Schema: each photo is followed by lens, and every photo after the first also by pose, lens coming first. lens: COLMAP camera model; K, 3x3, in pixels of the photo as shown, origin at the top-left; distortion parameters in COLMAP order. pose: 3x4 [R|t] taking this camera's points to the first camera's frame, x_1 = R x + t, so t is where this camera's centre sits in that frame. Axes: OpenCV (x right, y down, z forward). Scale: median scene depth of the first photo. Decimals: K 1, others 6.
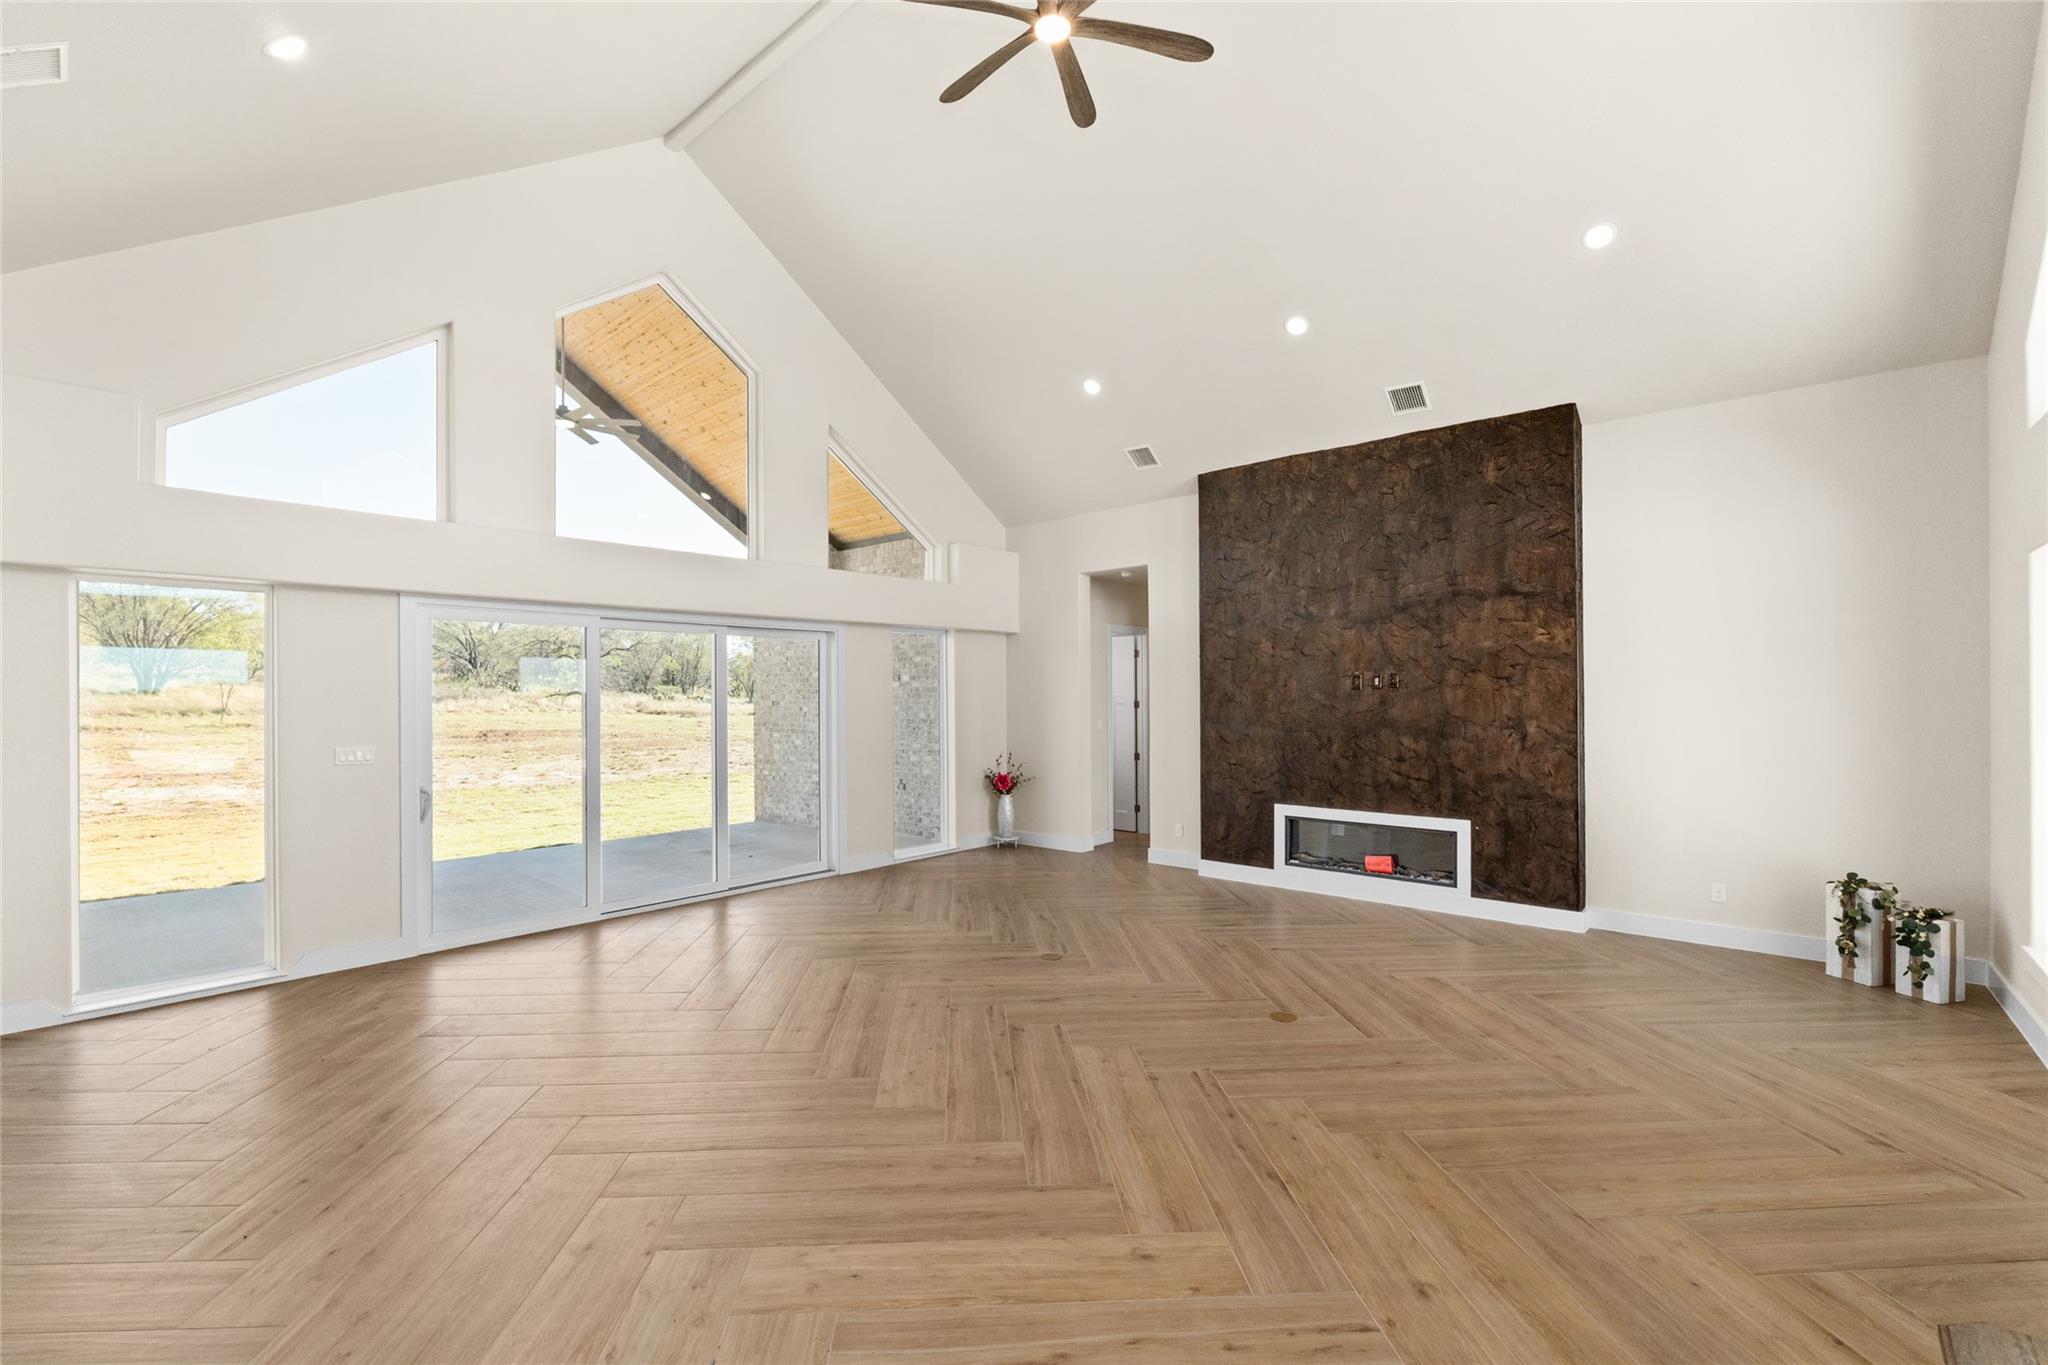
lens RADIAL K [[861.9, 0, 1013.0], [0, 861.9, 693.1], [0, 0, 1]] dist [-0.011524, 0.000040]
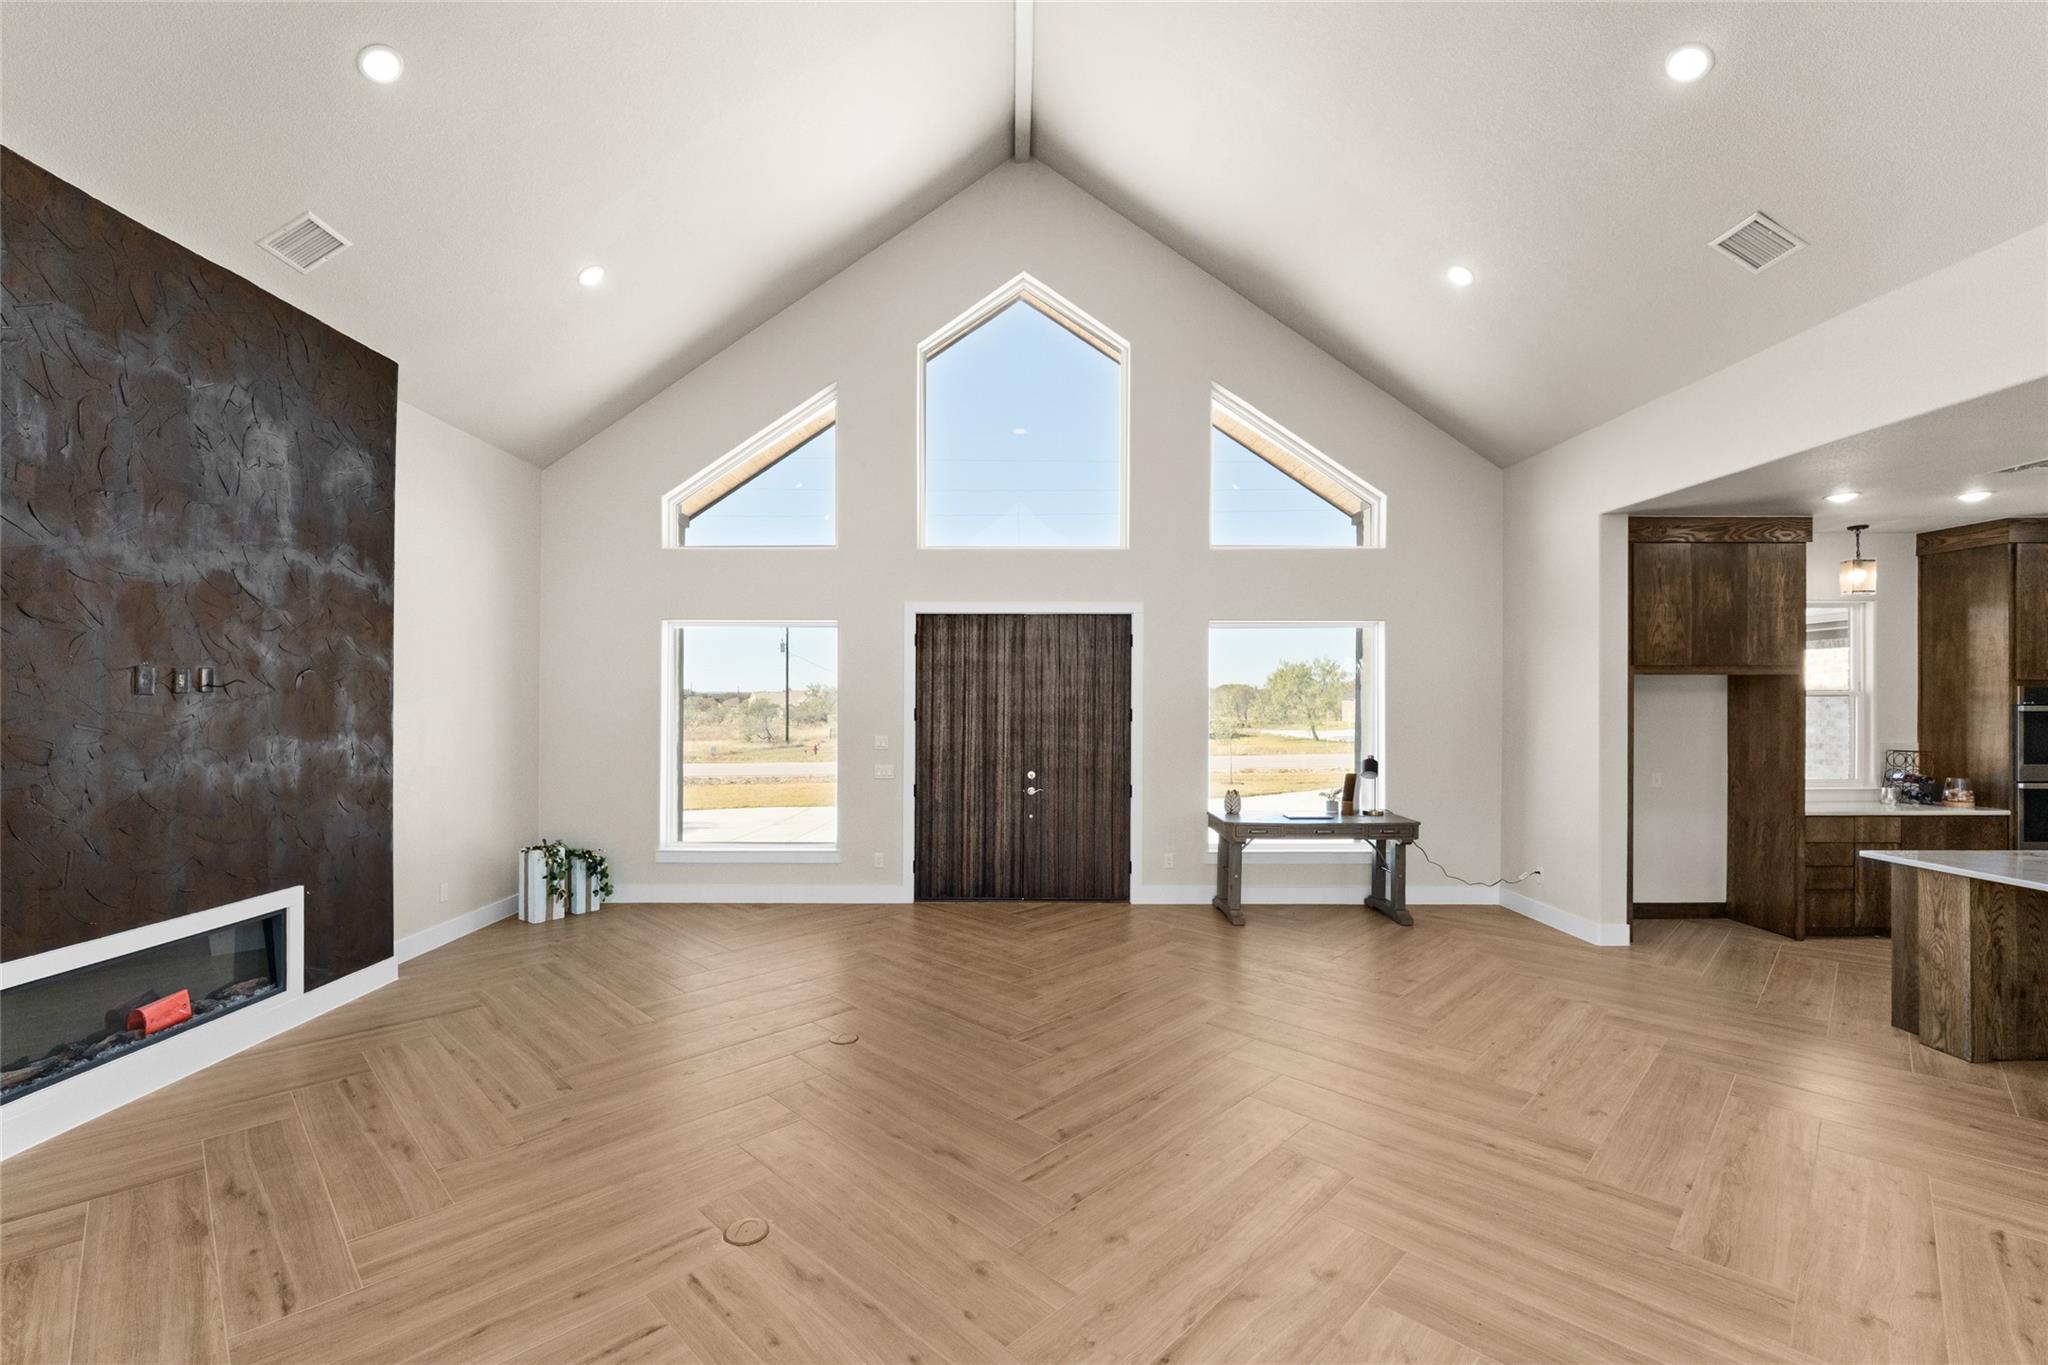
lens RADIAL K [[872.0, 0, 1005.0], [0, 872.0, 705.3], [0, 0, 1]] dist [-0.009013, 0.000155]
pose [[-0.663605, -0.002646, 0.748079, -0.391633], [0.000233, 0.999993, 0.003744, 0.002310], [-0.748083, 0.002659, -0.663599, 1.121034]]
